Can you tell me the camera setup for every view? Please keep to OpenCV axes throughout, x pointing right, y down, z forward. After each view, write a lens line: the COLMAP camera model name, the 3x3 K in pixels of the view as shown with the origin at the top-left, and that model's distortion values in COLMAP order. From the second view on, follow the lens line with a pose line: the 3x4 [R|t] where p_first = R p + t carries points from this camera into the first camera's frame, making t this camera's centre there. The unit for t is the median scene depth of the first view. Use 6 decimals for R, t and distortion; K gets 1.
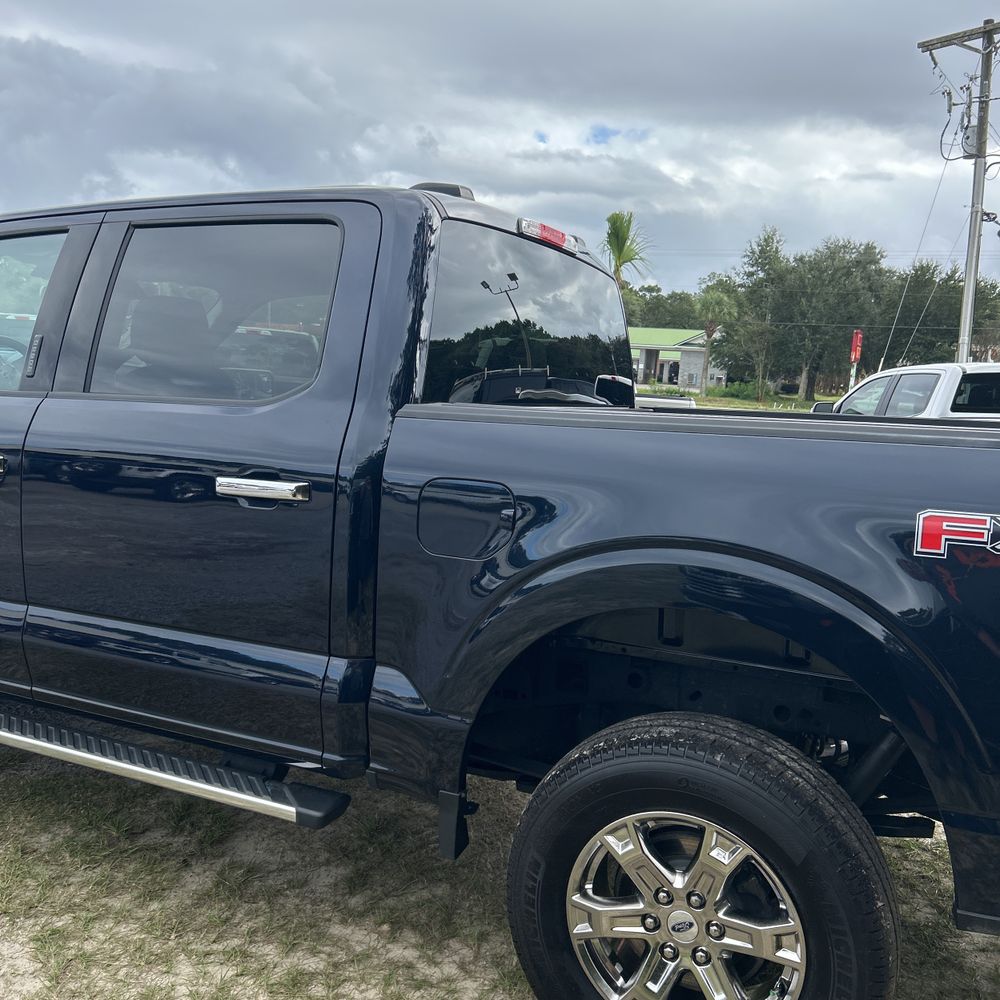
lens RADIAL K [[1029.5, 0, 476.0], [0, 1029.5, 496.8], [0, 0, 1]] dist [0.004807, 0.005647]
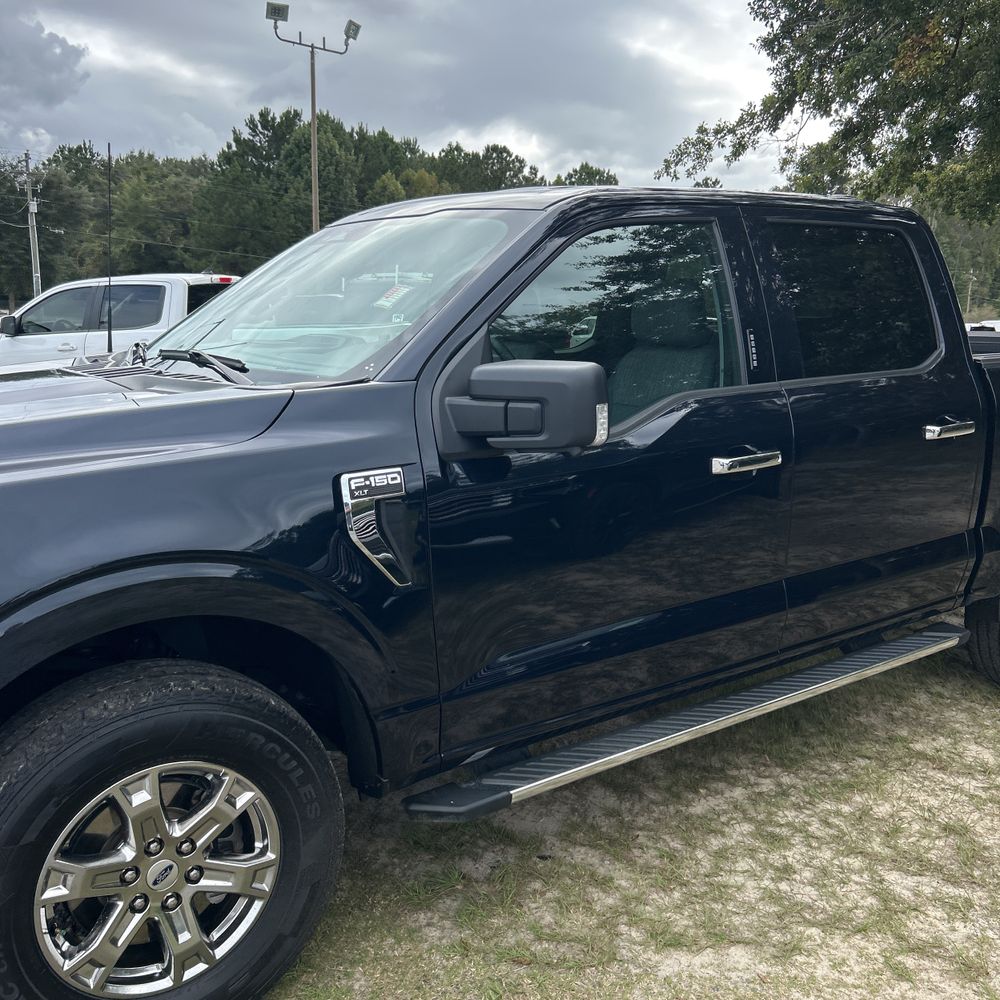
lens RADIAL K [[1033.0, 0, 514.6], [0, 1033.0, 497.0], [0, 0, 1]] dist [0.004977, 0.024226]
pose [[0.417205, -0.207731, 0.884753, -0.157711], [0.110664, 0.977894, 0.177416, -0.022448], [-0.902050, 0.023892, 0.430970, 0.086507]]
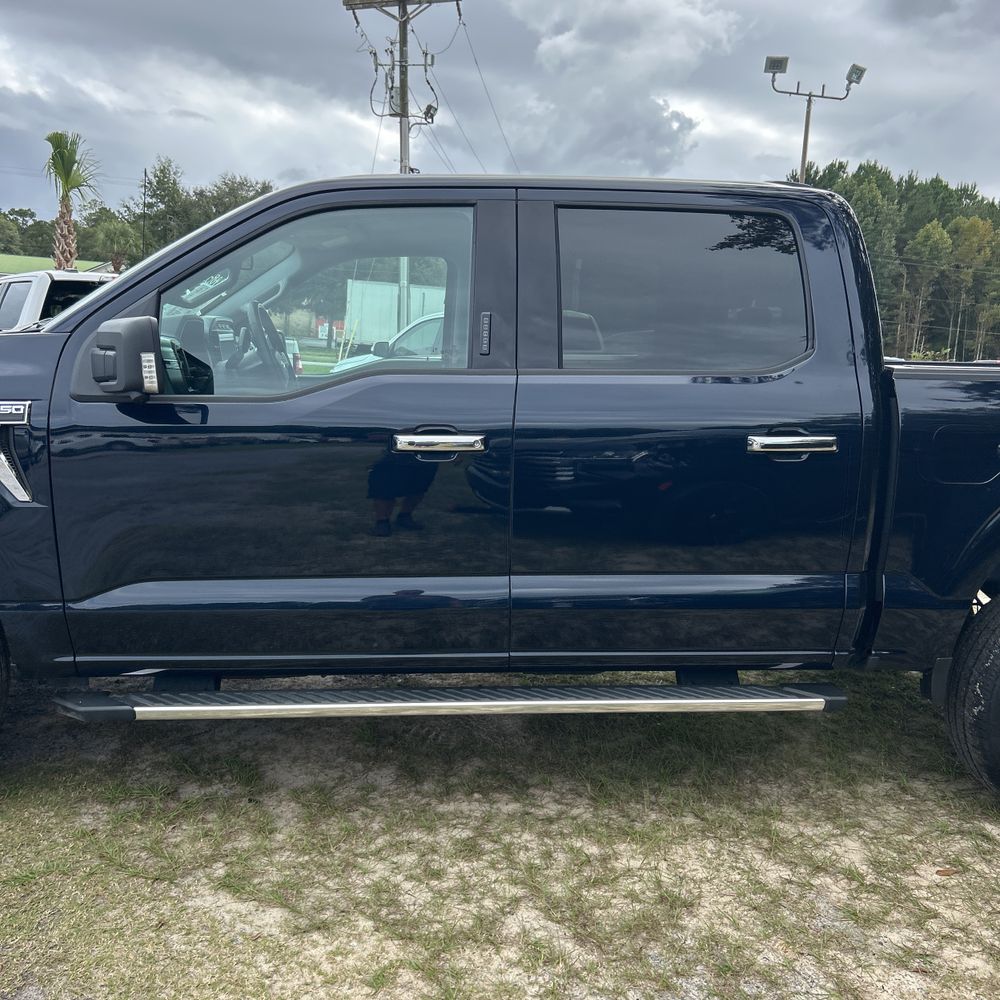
lens RADIAL K [[1029.6, 0, 500.0], [0, 1029.6, 500.0], [0, 0, 1]] dist [0.013179, 0.014772]
pose [[0.823601, -0.097387, 0.558746, -0.091063], [0.060982, 0.994642, 0.083474, -0.002412], [-0.563882, -0.034676, 0.825127, 0.002320]]
